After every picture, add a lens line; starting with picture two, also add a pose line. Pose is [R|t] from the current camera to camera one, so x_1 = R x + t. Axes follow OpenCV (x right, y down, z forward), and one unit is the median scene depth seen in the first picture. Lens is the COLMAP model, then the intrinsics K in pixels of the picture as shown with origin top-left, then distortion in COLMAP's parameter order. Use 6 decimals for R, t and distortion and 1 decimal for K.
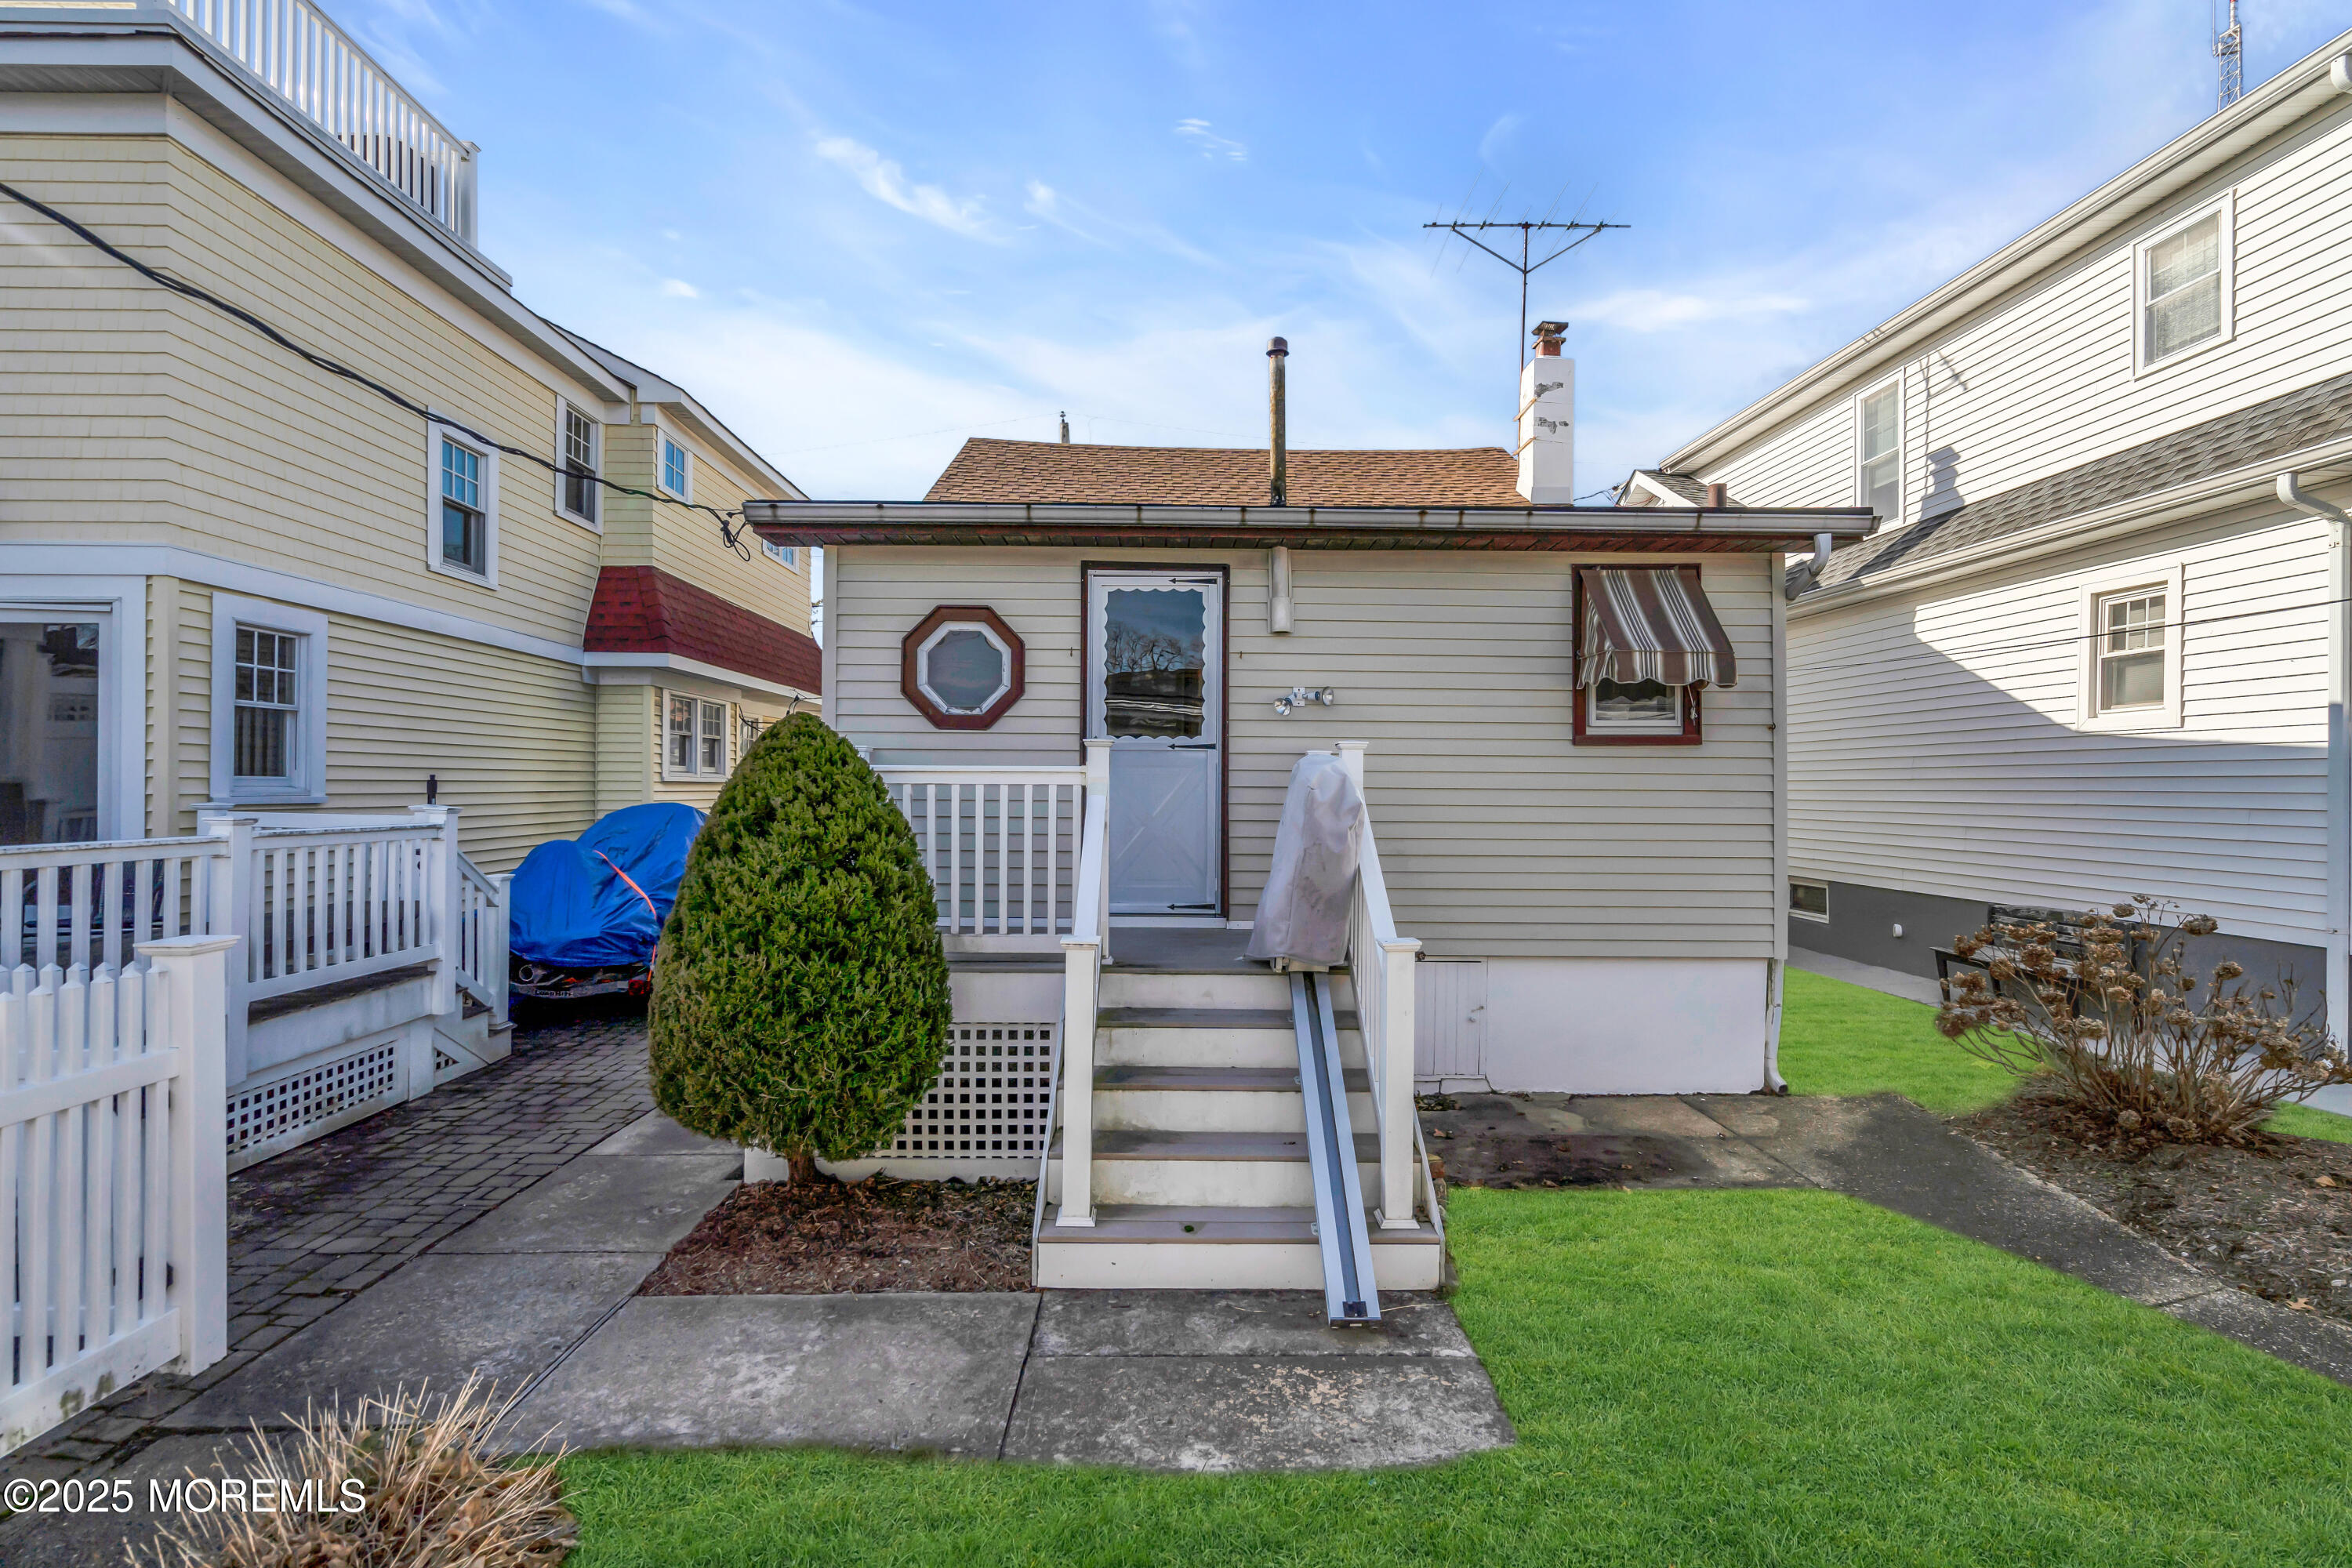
lens RADIAL K [[1037.8, 0, 1183.8], [0, 1037.8, 780.6], [0, 0, 1]] dist [-0.001109, 0.000363]
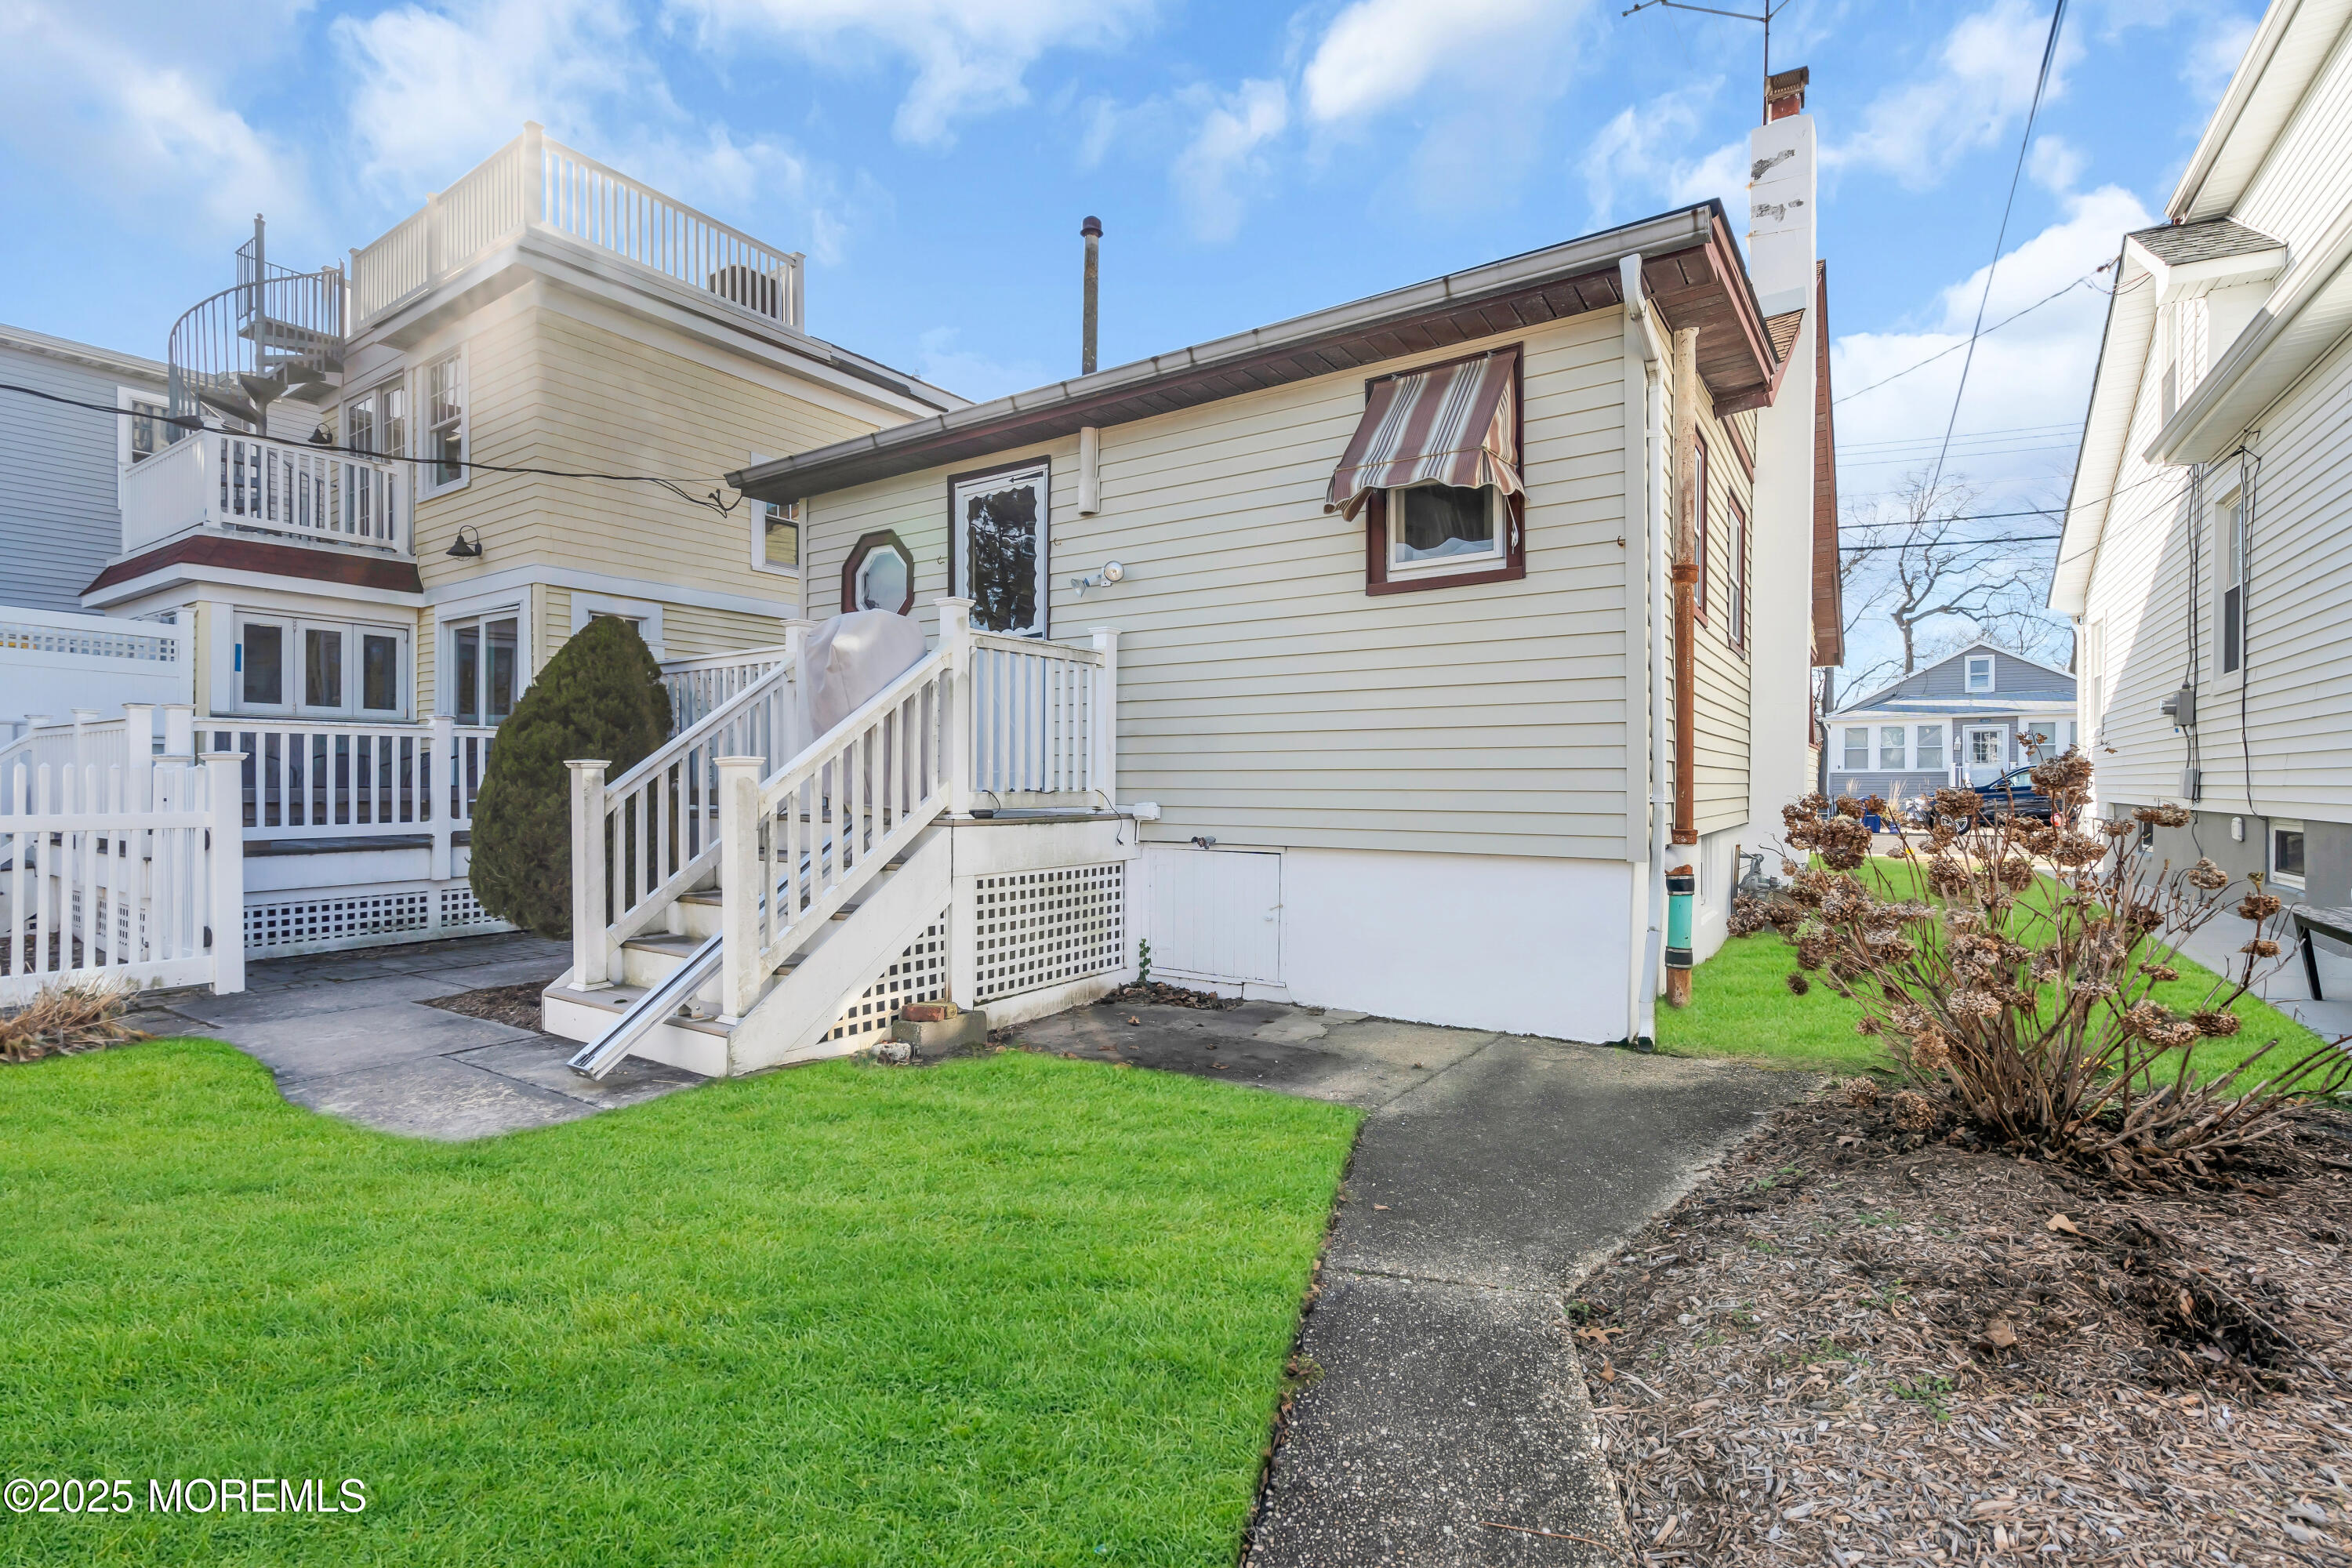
lens RADIAL K [[1037.8, 0, 1183.8], [0, 1037.8, 780.6], [0, 0, 1]] dist [-0.001109, 0.000363]
pose [[0.830669, -0.007647, -0.556714, 0.715288], [0.012640, 0.999907, 0.005126, 0.107810], [0.556623, -0.011295, 0.830688, 0.223079]]
